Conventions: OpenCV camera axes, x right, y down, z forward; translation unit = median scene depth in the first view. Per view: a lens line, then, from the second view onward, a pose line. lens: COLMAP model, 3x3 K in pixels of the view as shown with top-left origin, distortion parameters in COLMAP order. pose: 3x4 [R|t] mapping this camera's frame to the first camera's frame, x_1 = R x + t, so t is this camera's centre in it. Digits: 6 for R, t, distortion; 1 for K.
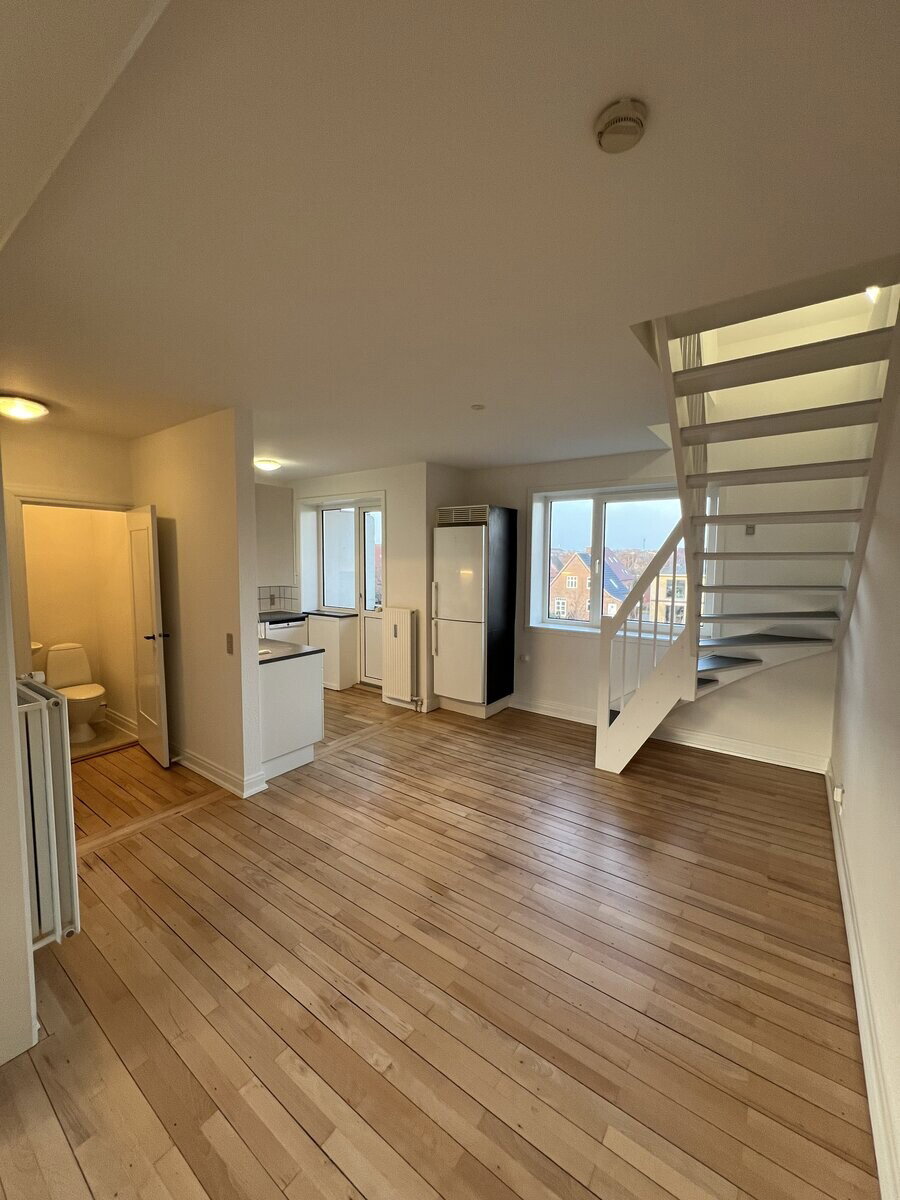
lens RADIAL K [[477.2, 0, 451.0], [0, 477.2, 598.3], [0, 0, 1]] dist [0.001448, 0.000440]
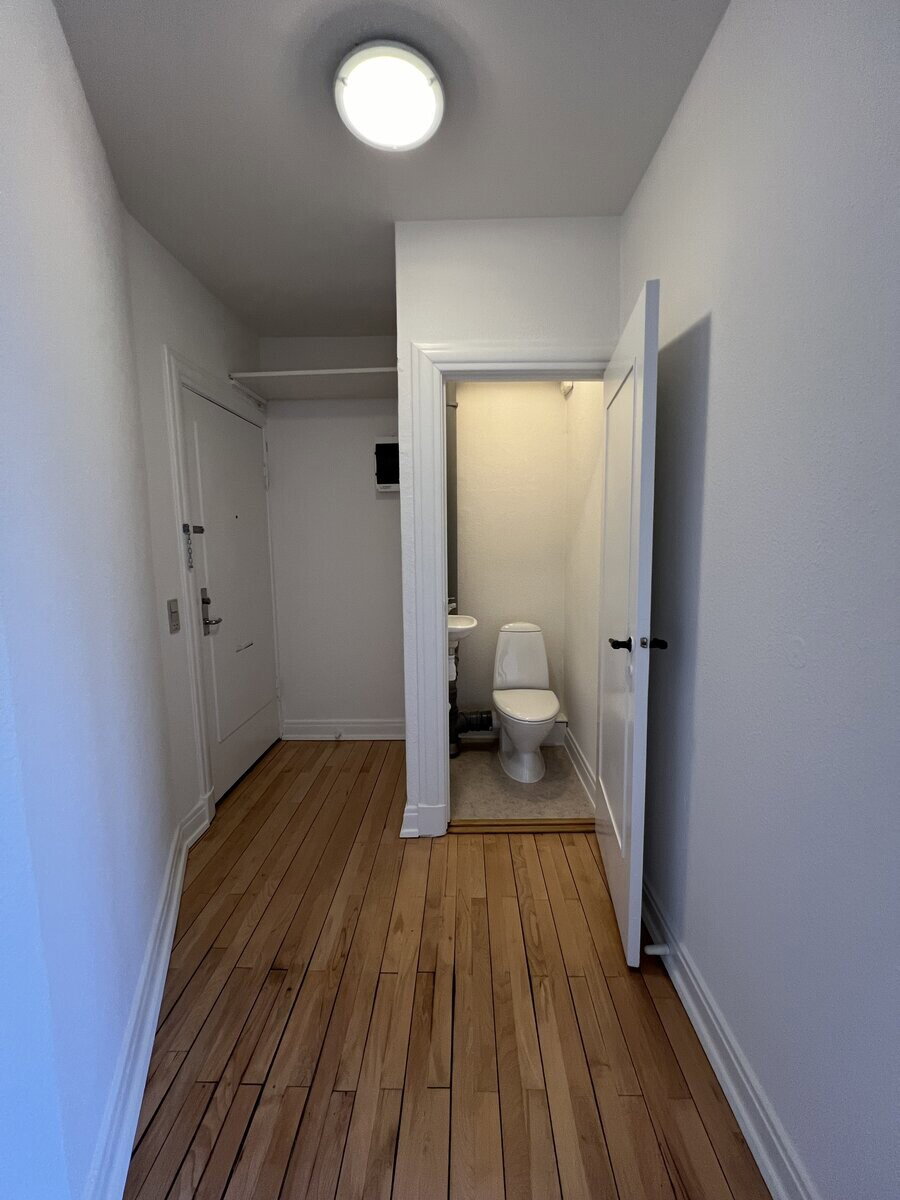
lens RADIAL K [[477.2, 0, 450.5], [0, 477.2, 598.6], [0, 0, 1]] dist [0.001448, 0.000440]
pose [[0.570600, 0.085129, -0.816804, -0.373496], [-0.051155, 0.996366, 0.068108, 0.022904], [0.819633, 0.002922, 0.572881, 0.629520]]
